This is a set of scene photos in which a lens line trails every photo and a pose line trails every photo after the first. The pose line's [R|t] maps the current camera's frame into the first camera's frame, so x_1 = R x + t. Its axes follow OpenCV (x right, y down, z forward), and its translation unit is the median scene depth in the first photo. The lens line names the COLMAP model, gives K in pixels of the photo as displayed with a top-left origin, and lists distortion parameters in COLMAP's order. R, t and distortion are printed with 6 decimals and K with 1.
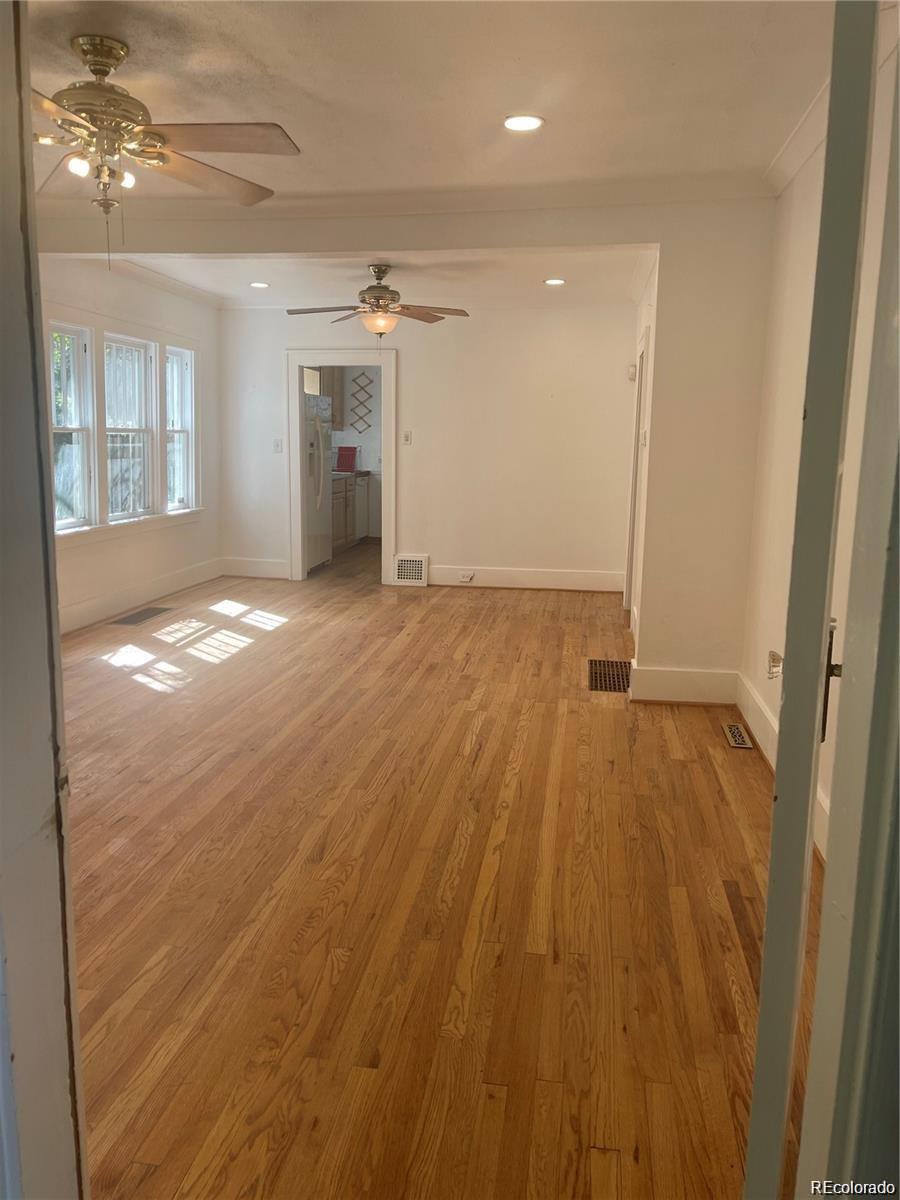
lens RADIAL K [[905.7, 0, 439.5], [0, 905.7, 589.0], [0, 0, 1]] dist [0.062386, -0.081851]
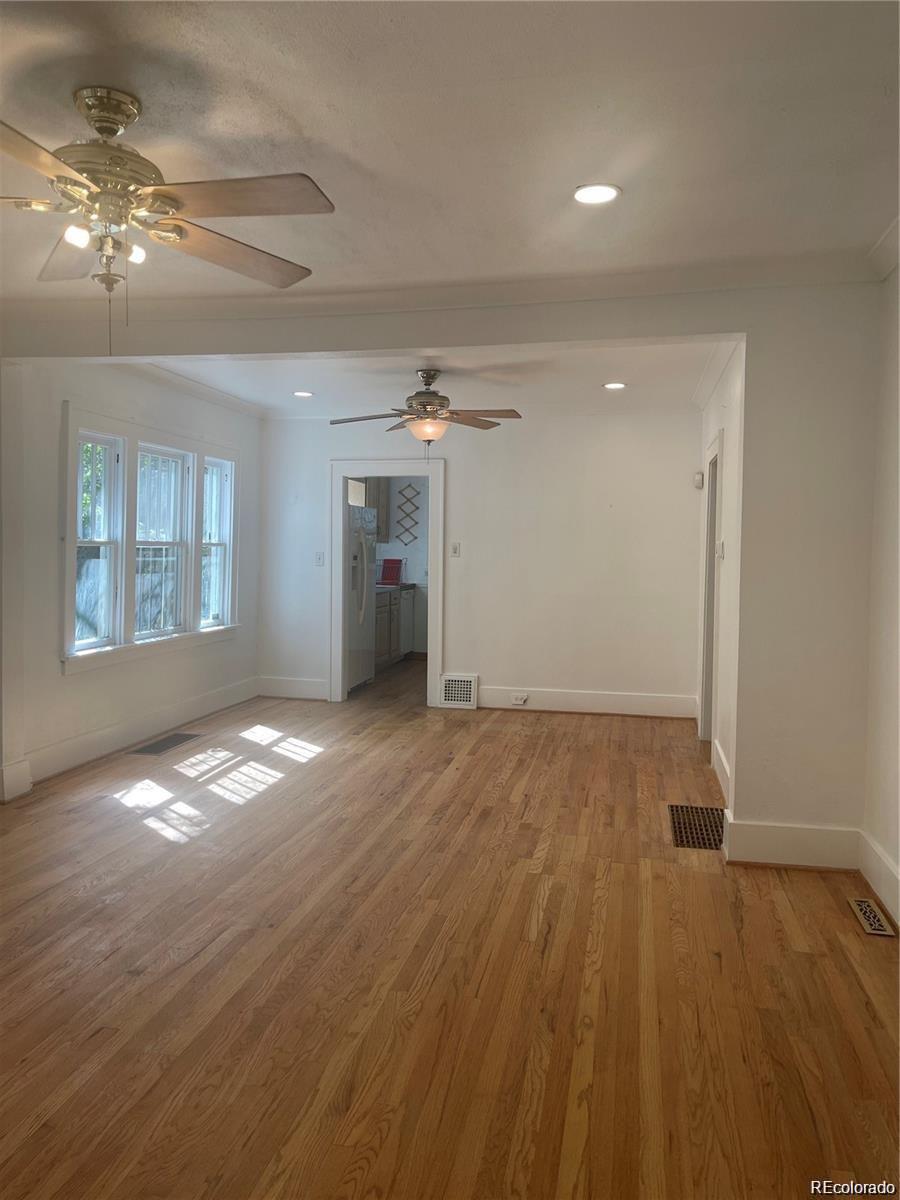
lens RADIAL K [[905.7, 0, 439.5], [0, 905.7, 589.0], [0, 0, 1]] dist [0.062386, -0.081851]
pose [[0.998792, -0.000384, -0.049137, -0.011536], [-0.005579, 0.992618, -0.121155, -0.023396], [0.048821, 0.121283, 0.991417, 0.135865]]
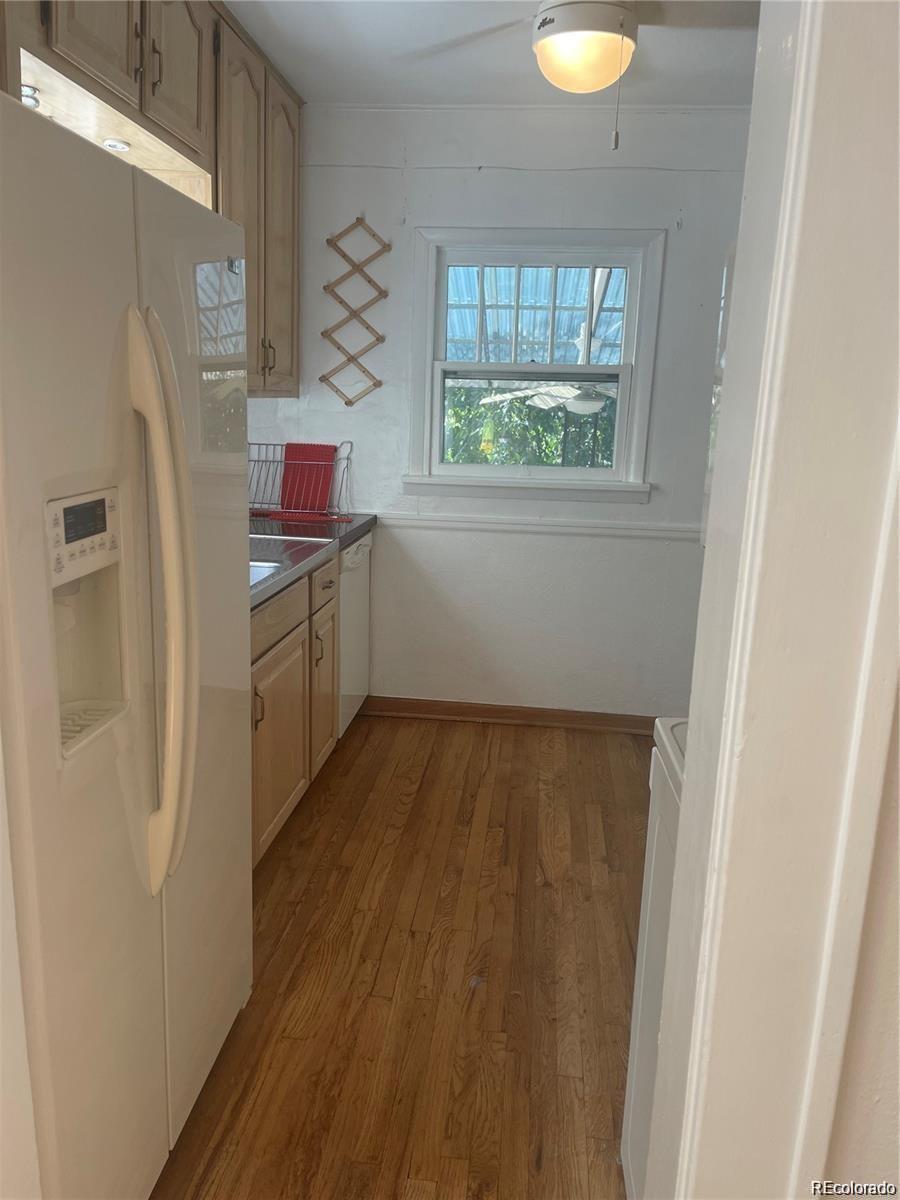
lens RADIAL K [[905.7, 0, 439.5], [0, 905.7, 589.0], [0, 0, 1]] dist [0.062386, -0.081851]
pose [[0.998374, 0.005572, 0.056729, -0.202188], [-0.008113, 0.998969, 0.044661, -0.330297], [-0.056422, -0.045049, 0.997390, 1.831182]]
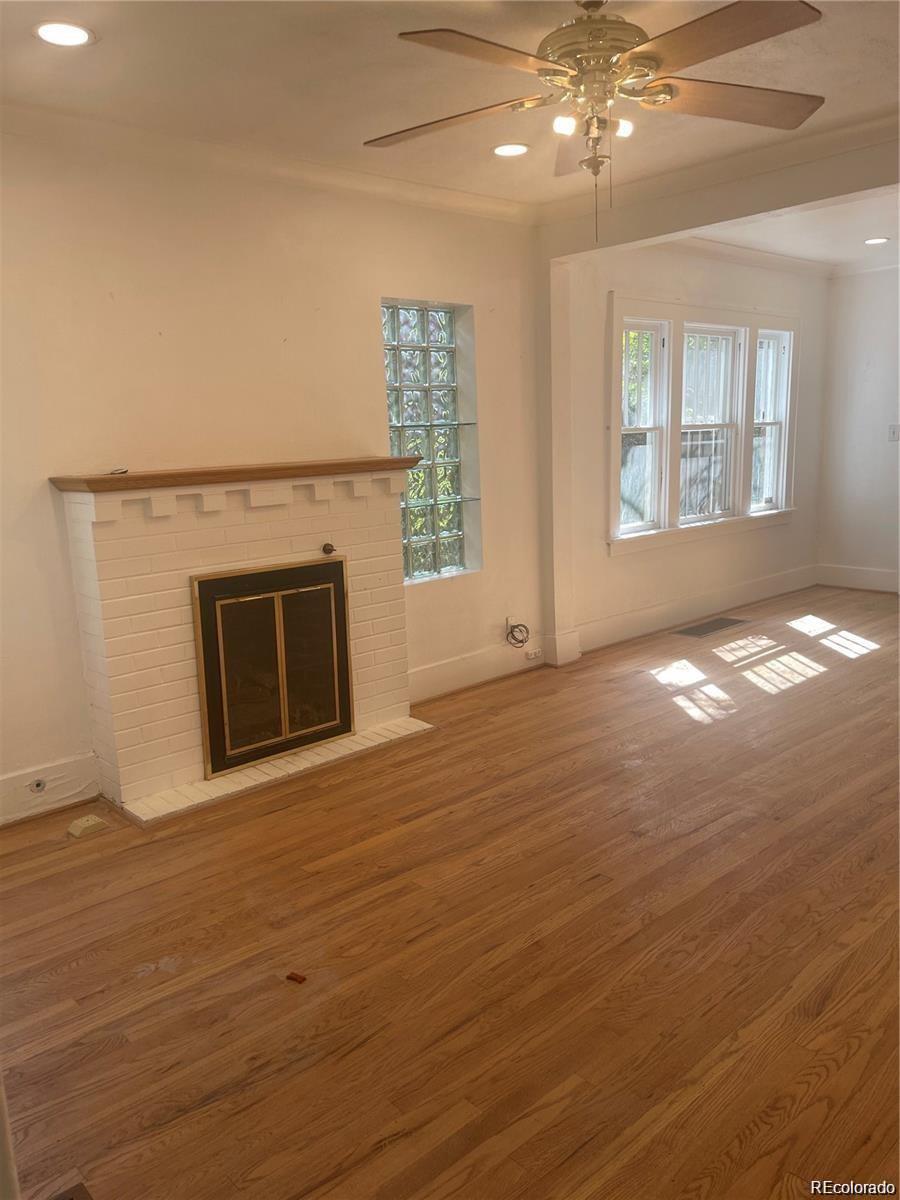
lens RADIAL K [[905.7, 0, 439.5], [0, 905.7, 589.0], [0, 0, 1]] dist [0.062386, -0.081851]
pose [[0.783790, 0.053404, -0.618725, 0.042673], [-0.049823, 0.998492, 0.023068, -0.025394], [0.619024, 0.012747, 0.785269, 0.161516]]
